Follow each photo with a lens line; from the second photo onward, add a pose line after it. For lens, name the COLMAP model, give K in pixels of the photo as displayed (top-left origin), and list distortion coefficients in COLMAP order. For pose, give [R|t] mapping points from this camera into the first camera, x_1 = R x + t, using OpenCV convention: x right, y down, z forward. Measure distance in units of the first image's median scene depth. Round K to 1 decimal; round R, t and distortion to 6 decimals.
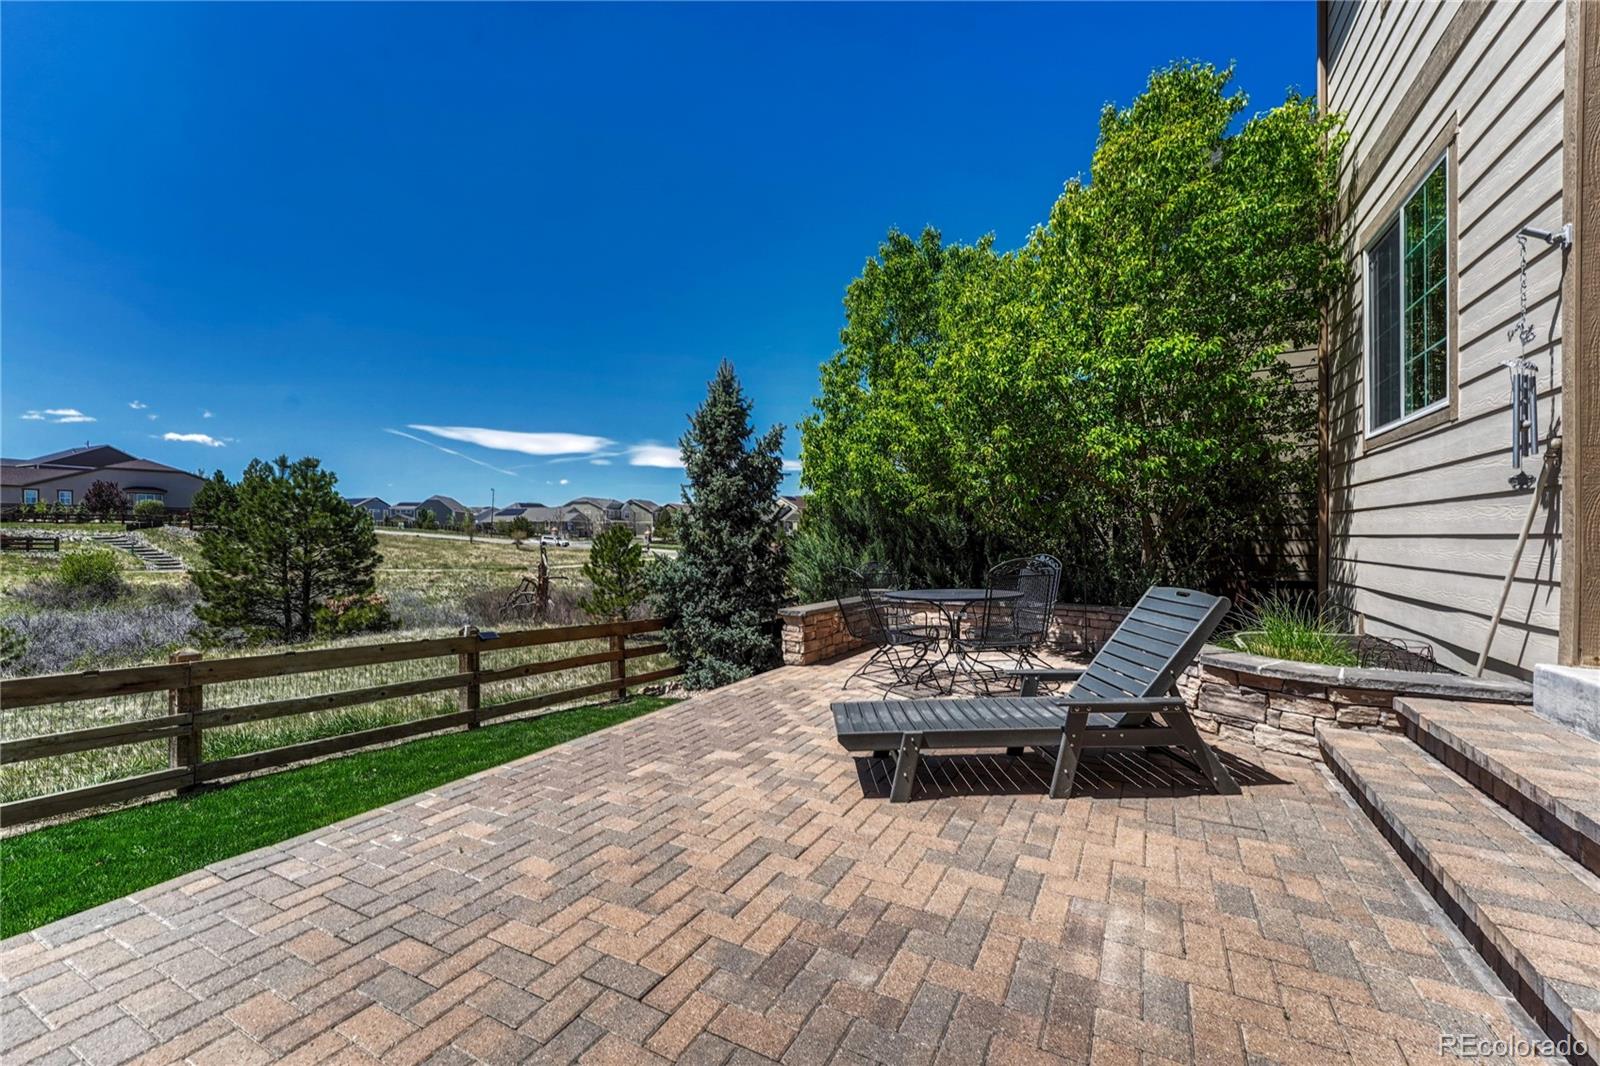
lens RADIAL K [[645.5, 0, 780.6], [0, 645.5, 540.7], [0, 0, 1]] dist [-0.013486, -0.000025]
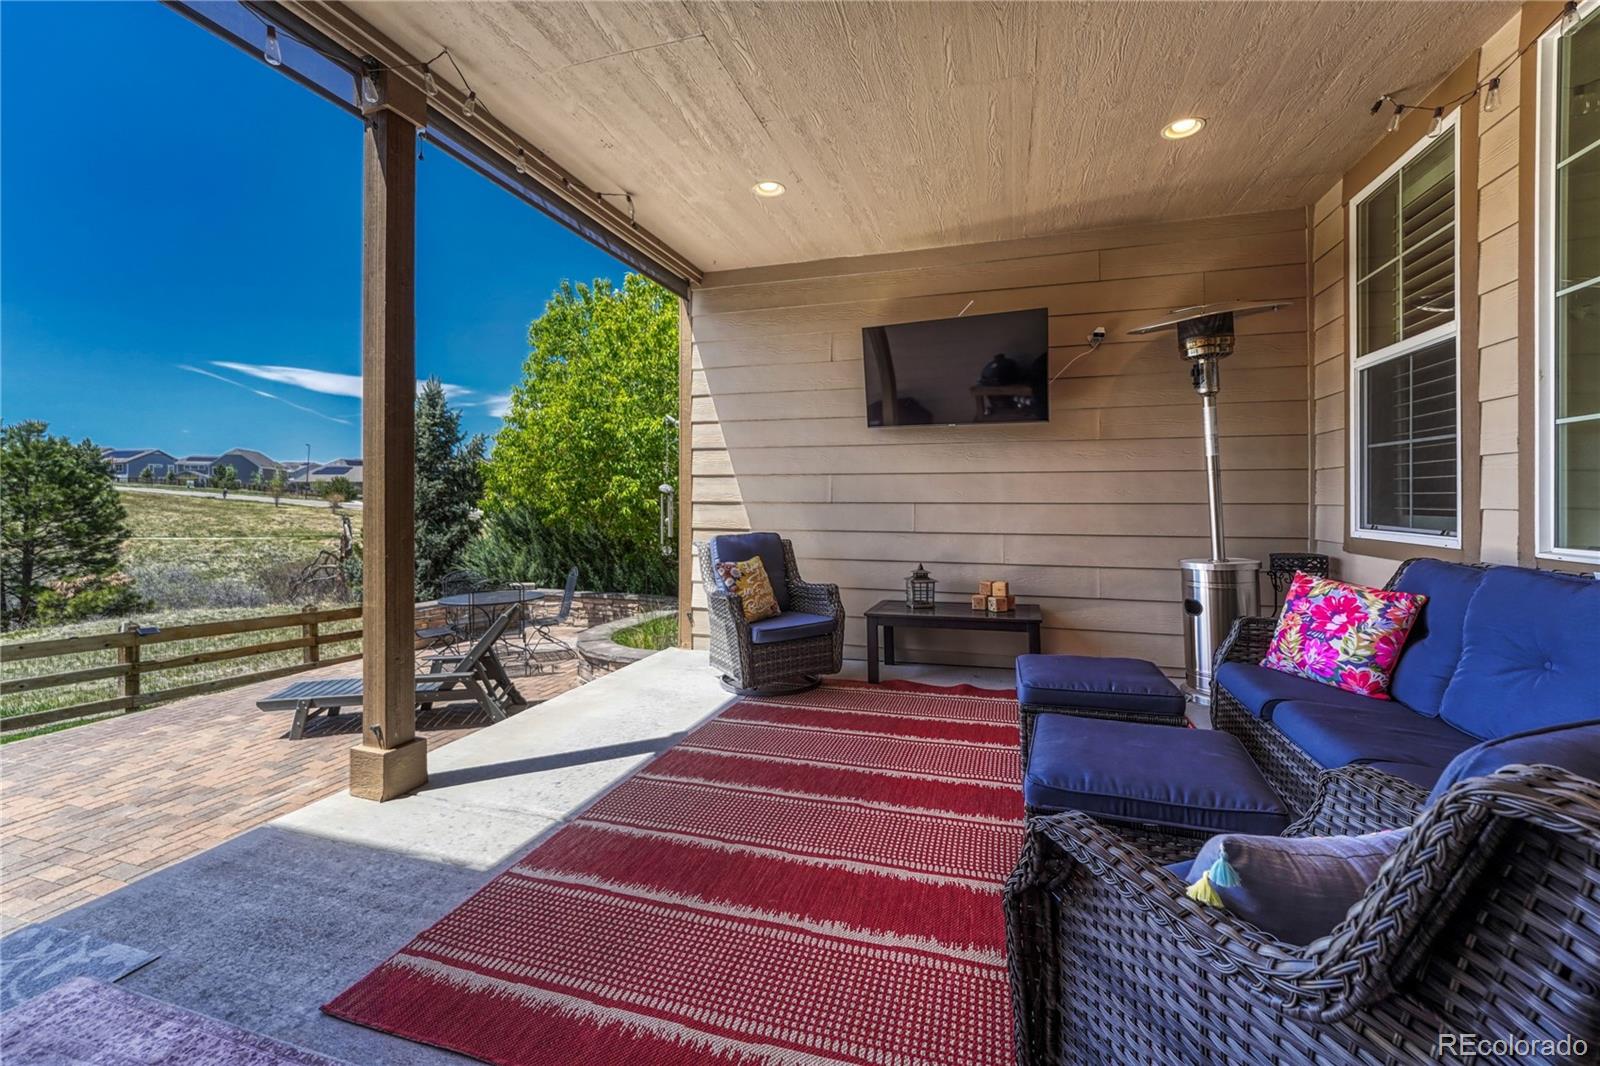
lens RADIAL K [[665.9, 0, 801.7], [0, 665.9, 499.8], [0, 0, 1]] dist [-0.012864, 0.000262]
pose [[0.979020, 0.008143, 0.203604, 0.125771], [-0.007821, 0.999967, -0.002386, -0.026185], [-0.203616, 0.000743, 0.979051, -0.108949]]
